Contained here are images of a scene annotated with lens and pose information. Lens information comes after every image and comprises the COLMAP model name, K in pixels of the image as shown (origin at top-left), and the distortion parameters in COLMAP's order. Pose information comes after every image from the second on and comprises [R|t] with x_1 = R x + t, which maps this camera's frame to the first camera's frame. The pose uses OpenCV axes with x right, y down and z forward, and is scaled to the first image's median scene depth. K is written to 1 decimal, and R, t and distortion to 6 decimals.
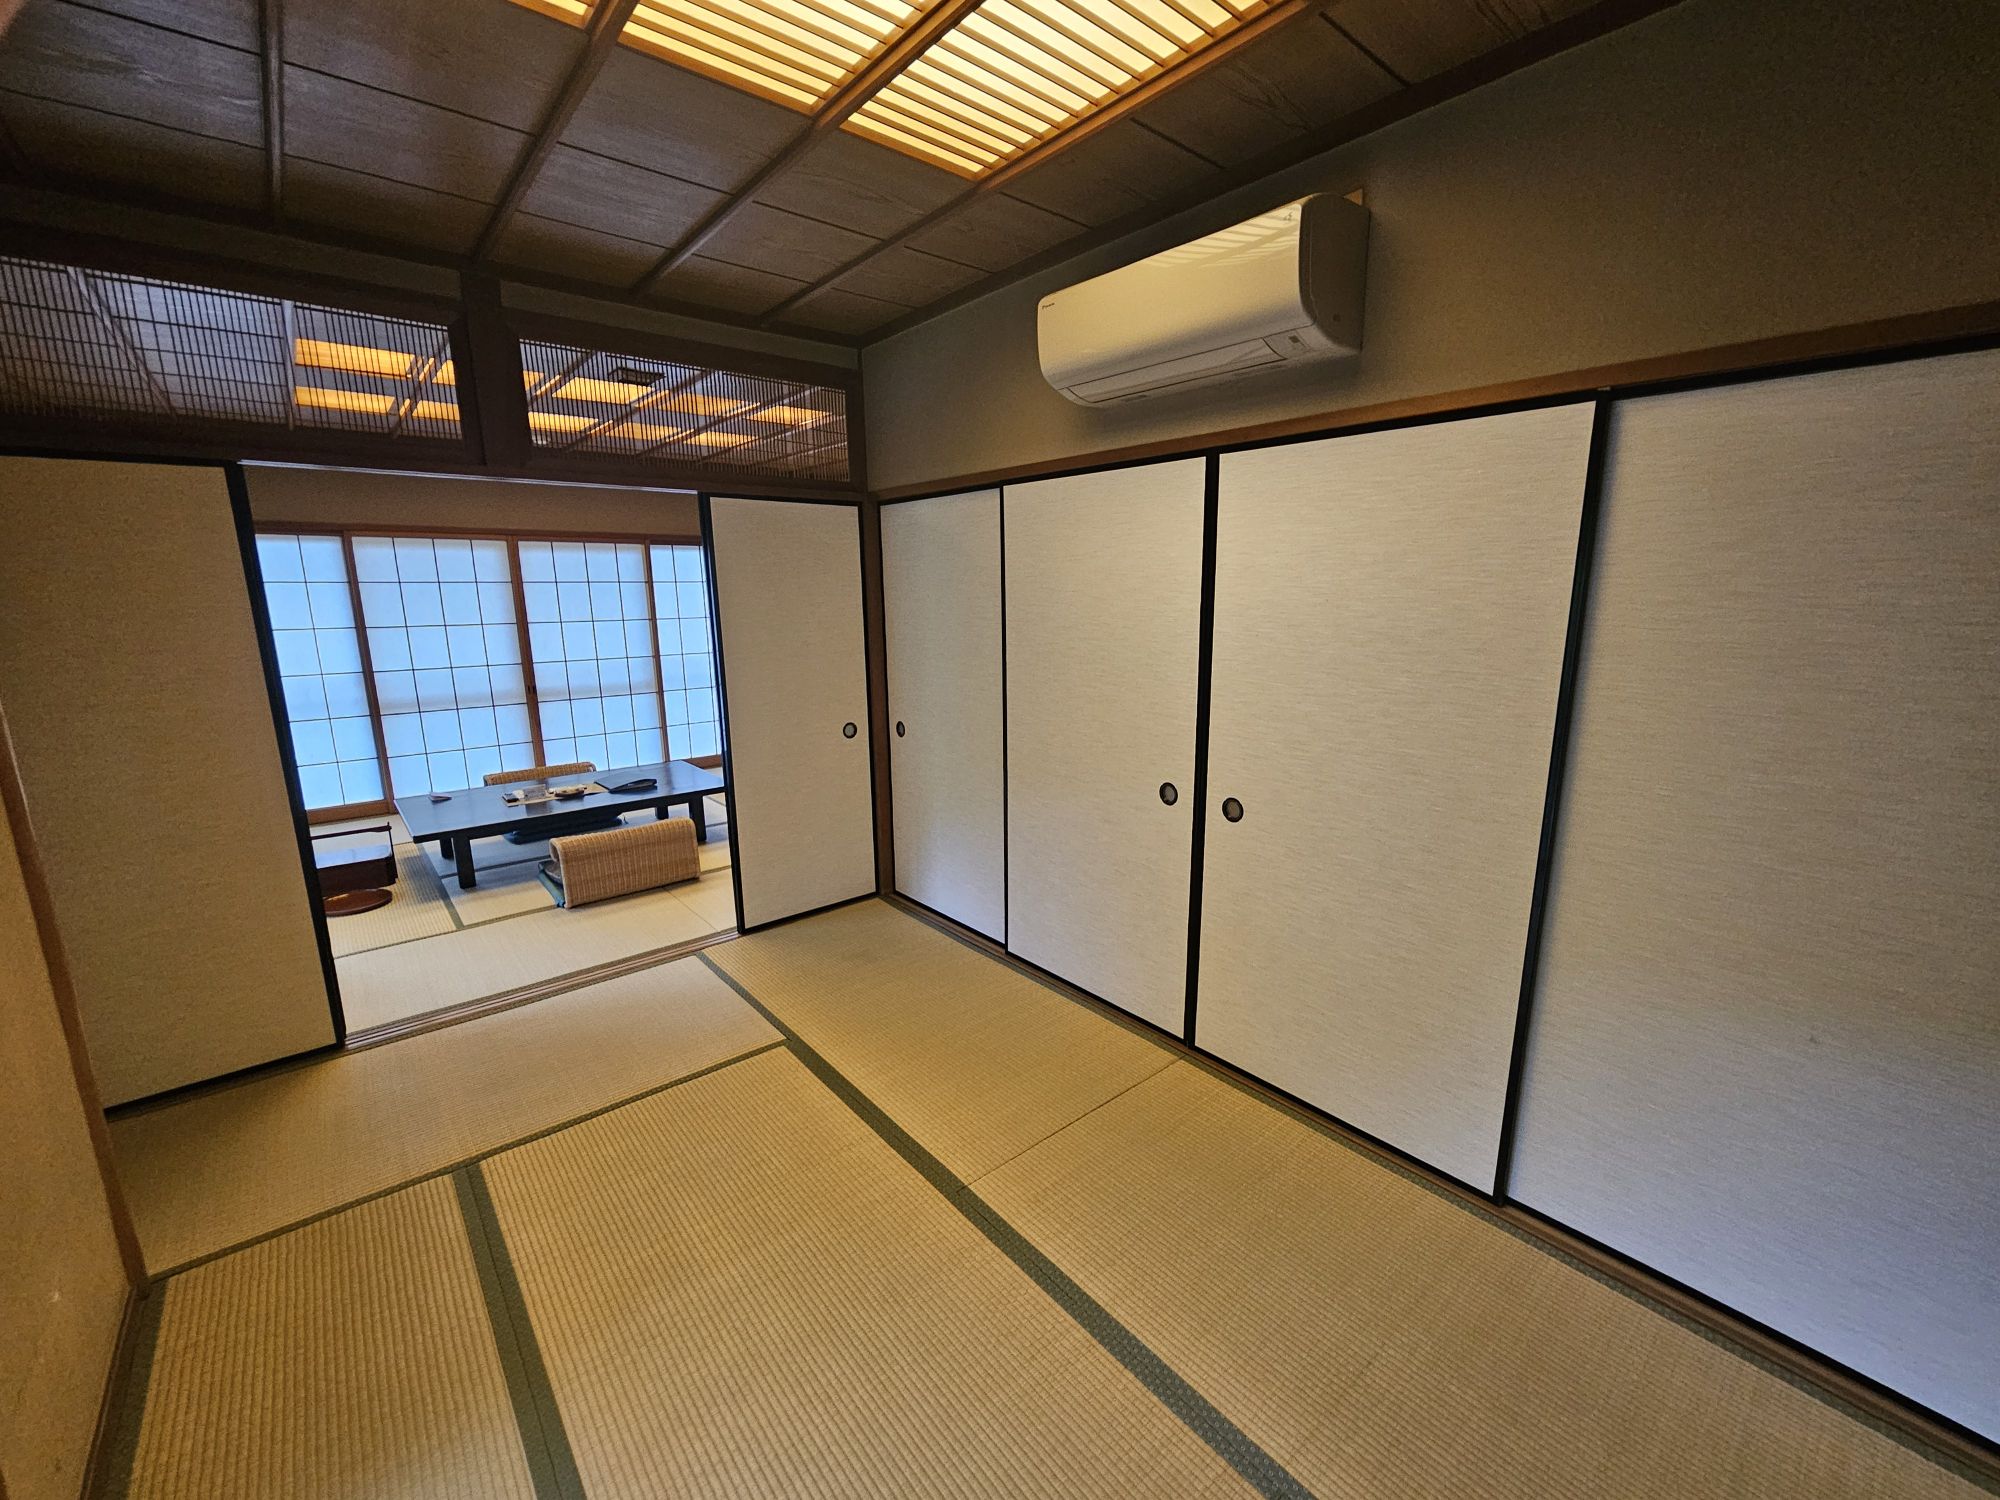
lens RADIAL K [[809.9, 0, 1013.9], [0, 809.9, 756.4], [0, 0, 1]] dist [0.000337, 0.000052]
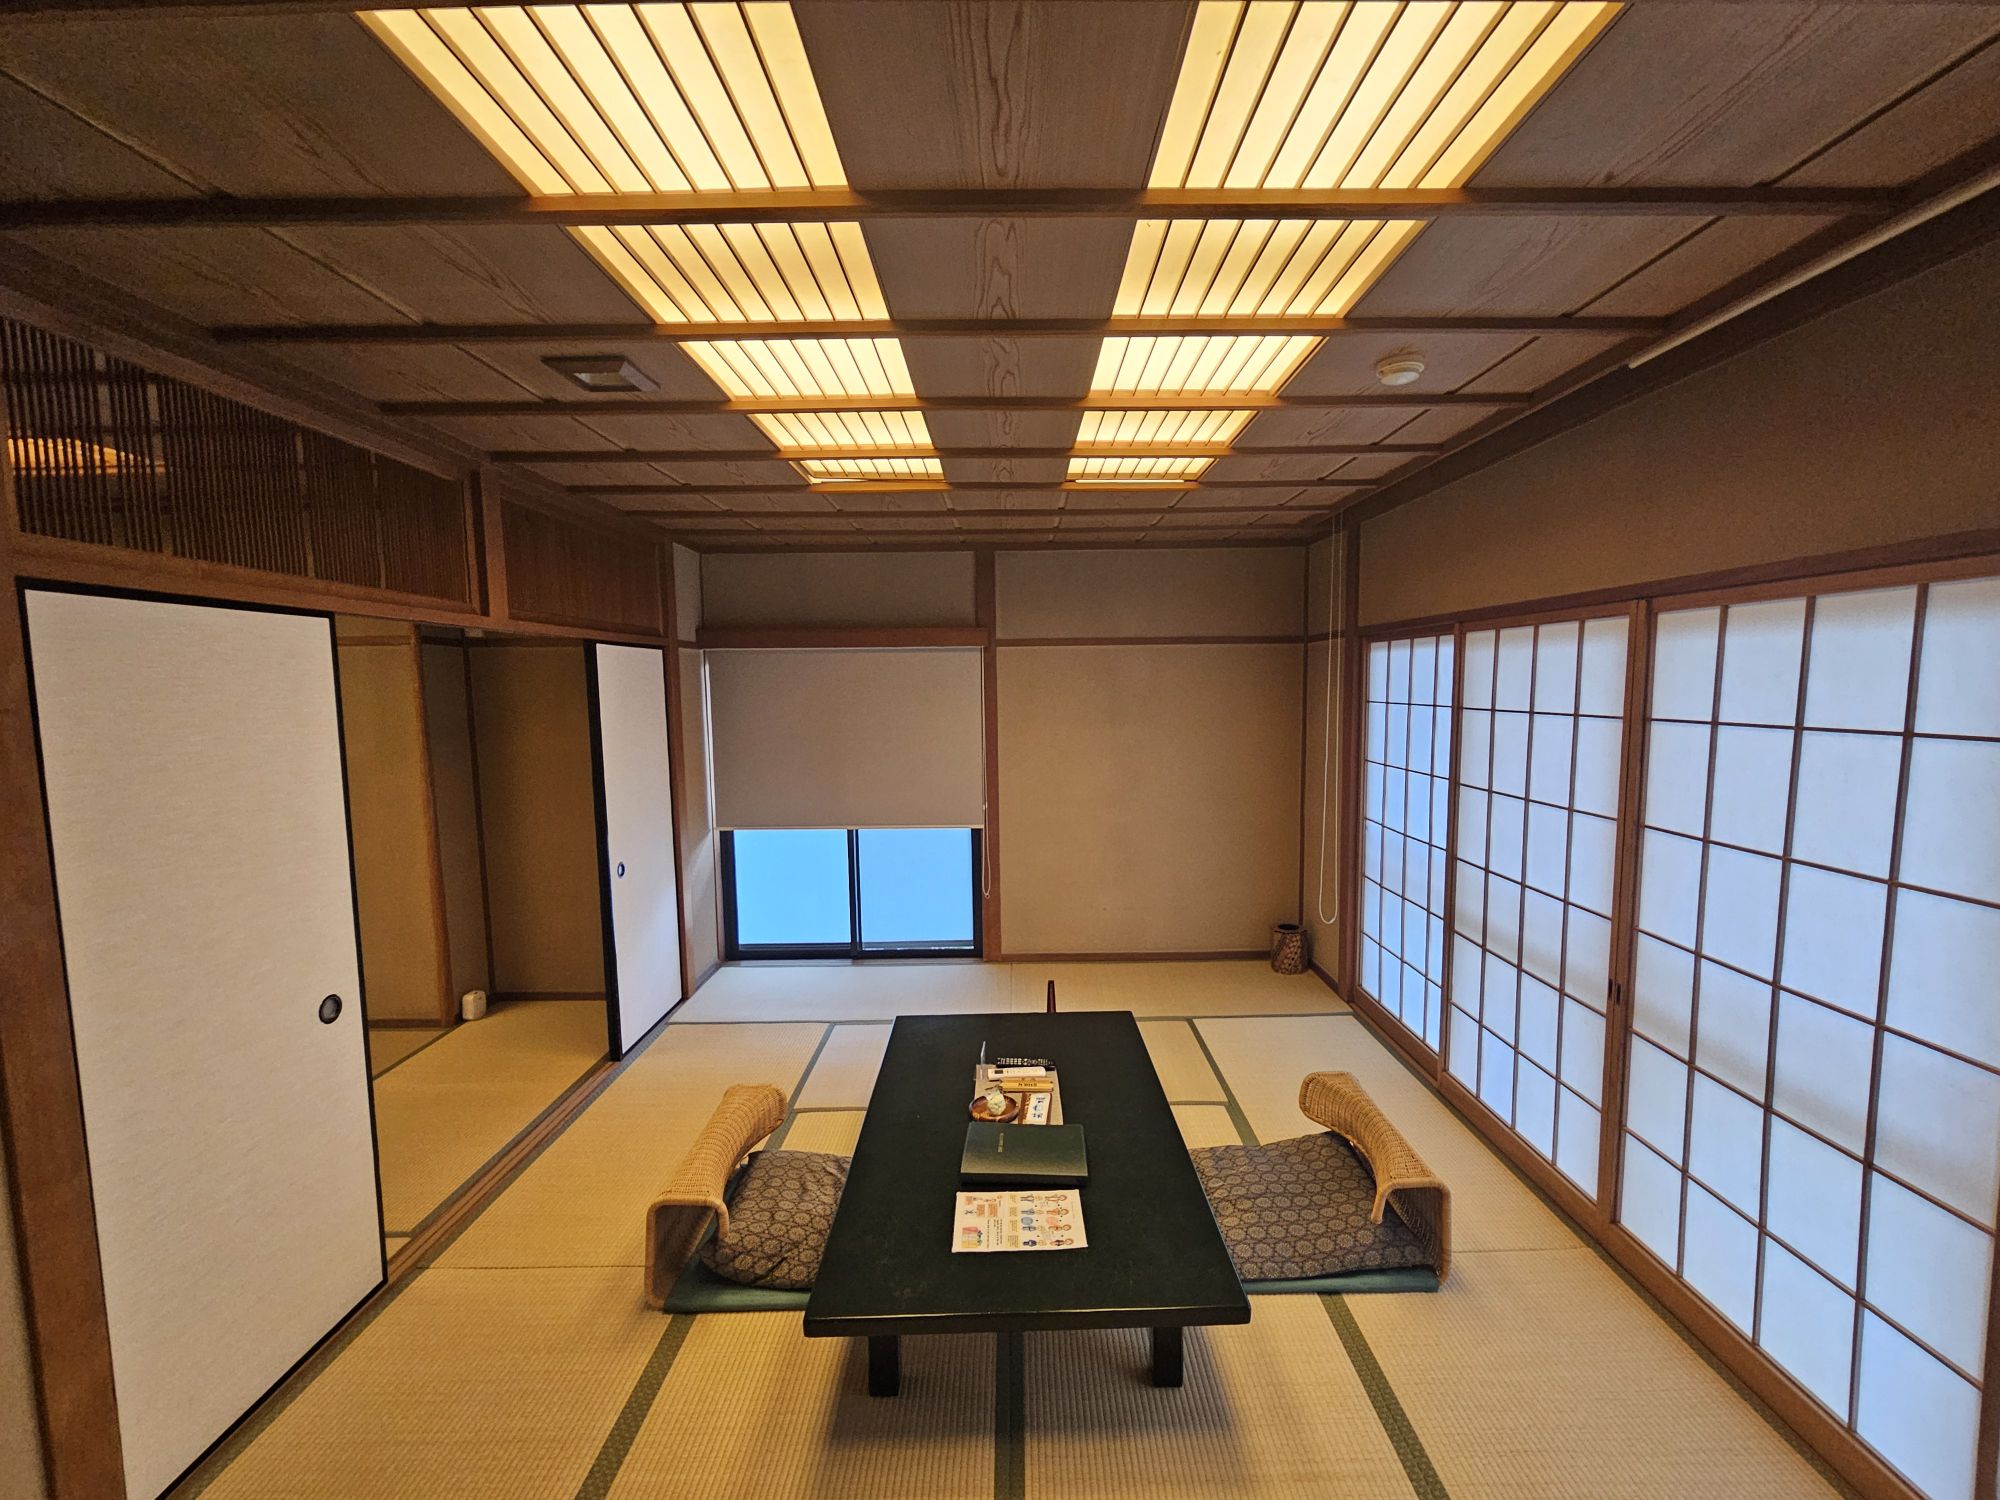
lens RADIAL K [[809.9, 0, 1013.9], [0, 809.9, 756.4], [0, 0, 1]] dist [0.000337, 0.000052]
pose [[-0.641299, 0.082387, -0.762855, -0.131899], [-0.139639, 0.965084, 0.221616, -0.244609], [0.754477, 0.248647, -0.607403, 1.027075]]
